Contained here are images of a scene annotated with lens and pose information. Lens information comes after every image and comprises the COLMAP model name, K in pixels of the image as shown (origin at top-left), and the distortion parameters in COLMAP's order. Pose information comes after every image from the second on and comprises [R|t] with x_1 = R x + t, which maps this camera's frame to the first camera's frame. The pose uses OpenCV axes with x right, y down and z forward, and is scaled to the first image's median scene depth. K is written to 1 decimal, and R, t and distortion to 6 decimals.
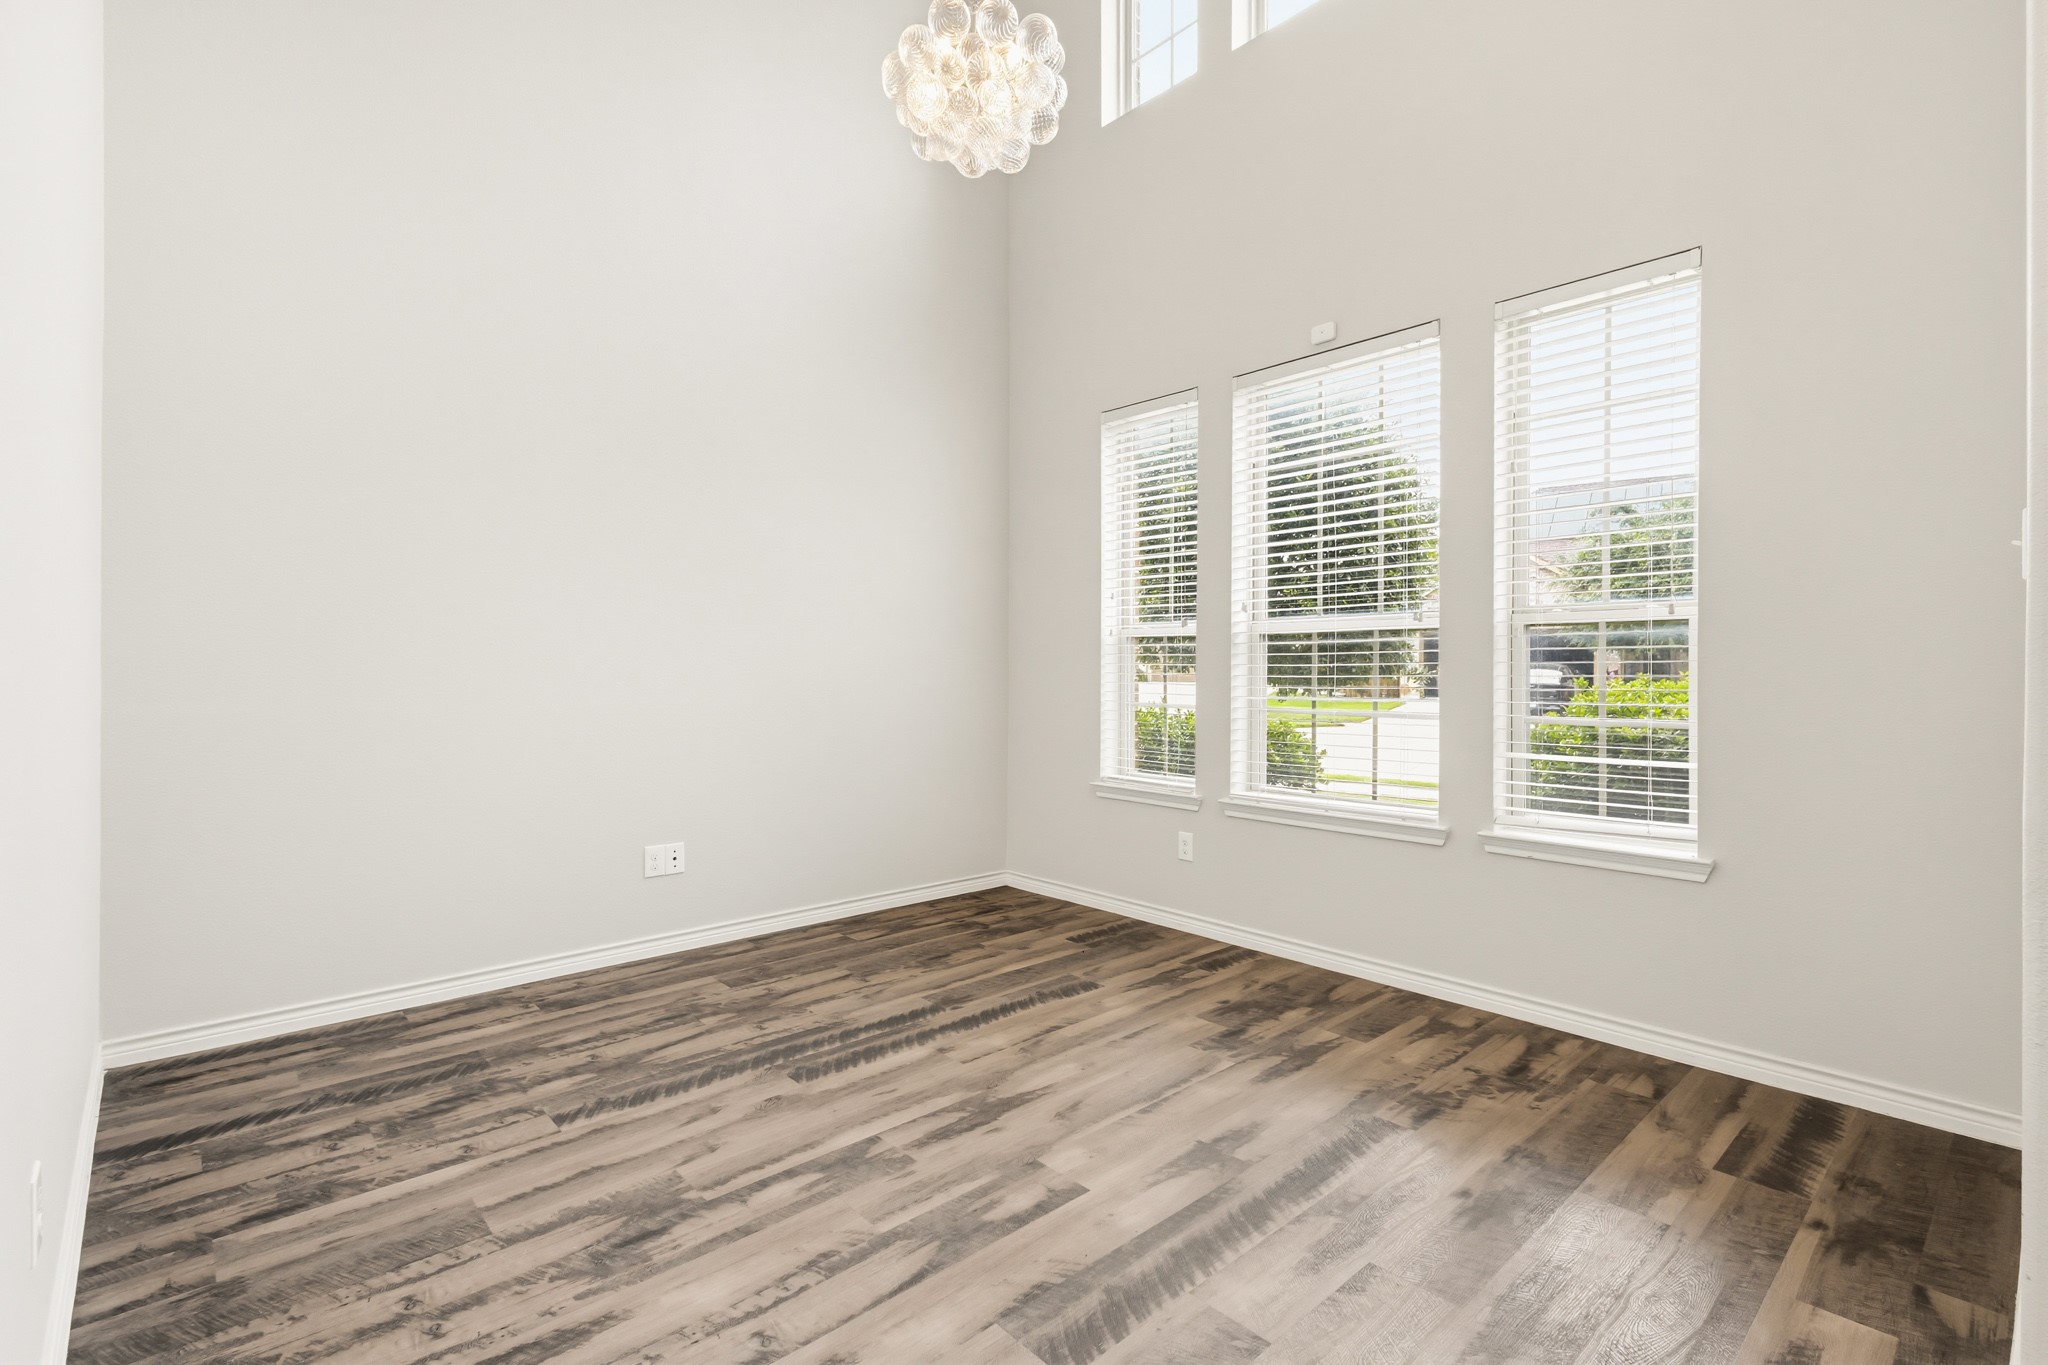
lens RADIAL K [[945.8, 0, 1028.7], [0, 945.8, 674.4], [0, 0, 1]] dist [0.119527, -0.000061]
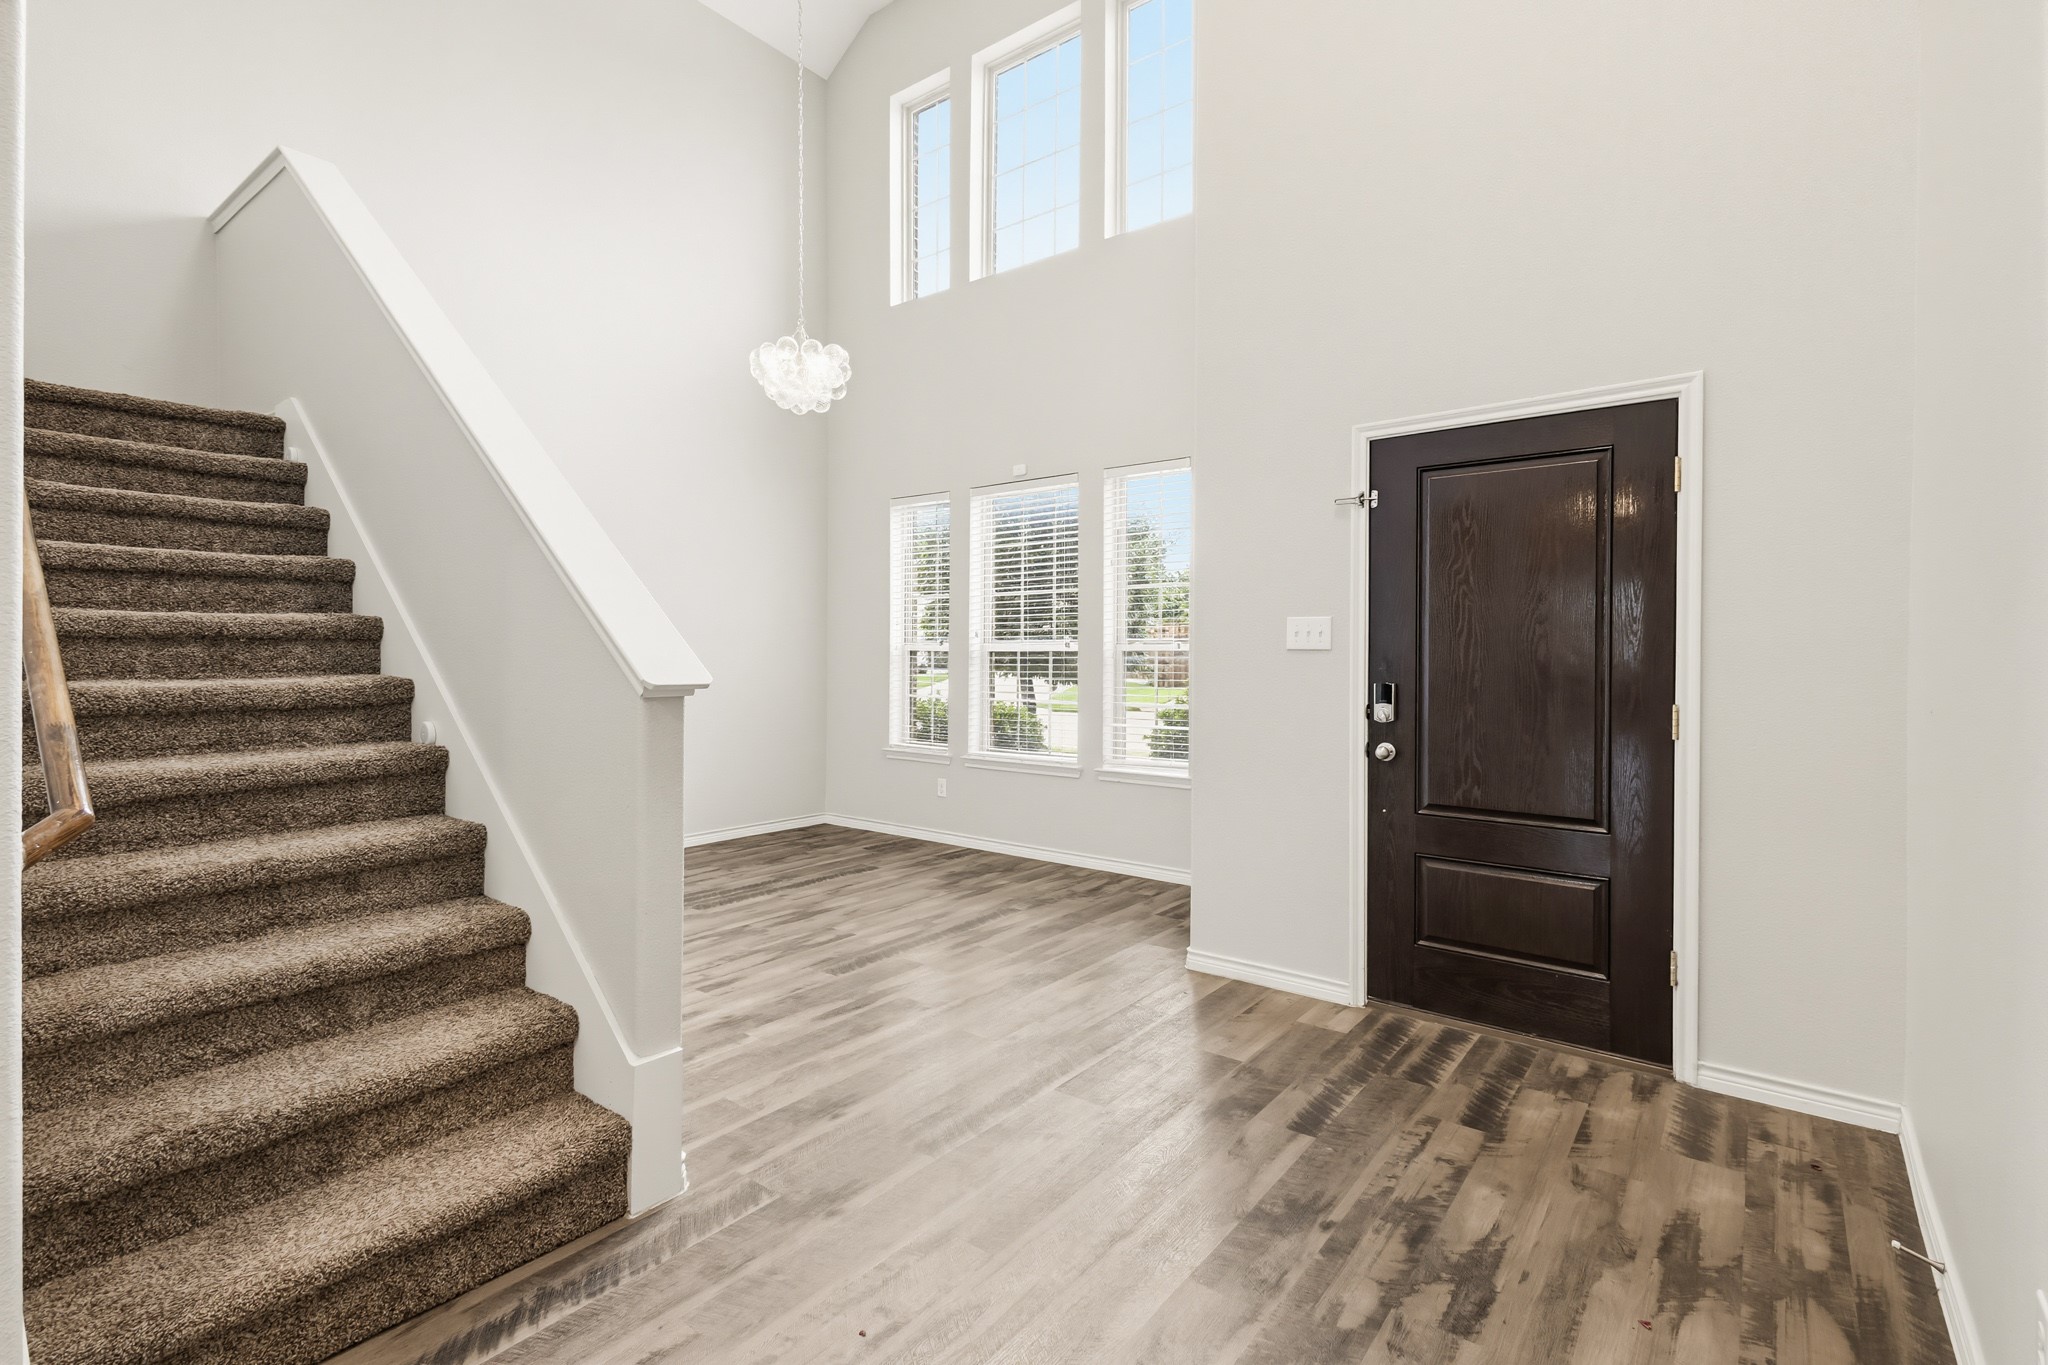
lens RADIAL K [[943.6, 0, 1028.7], [0, 943.6, 669.3], [0, 0, 1]] dist [0.003862, -0.000257]
pose [[0.985041, 0.000902, 0.172315, 0.048154], [-0.003026, 0.999923, 0.012062, -0.037351], [-0.172291, -0.012403, 0.984968, -0.643489]]
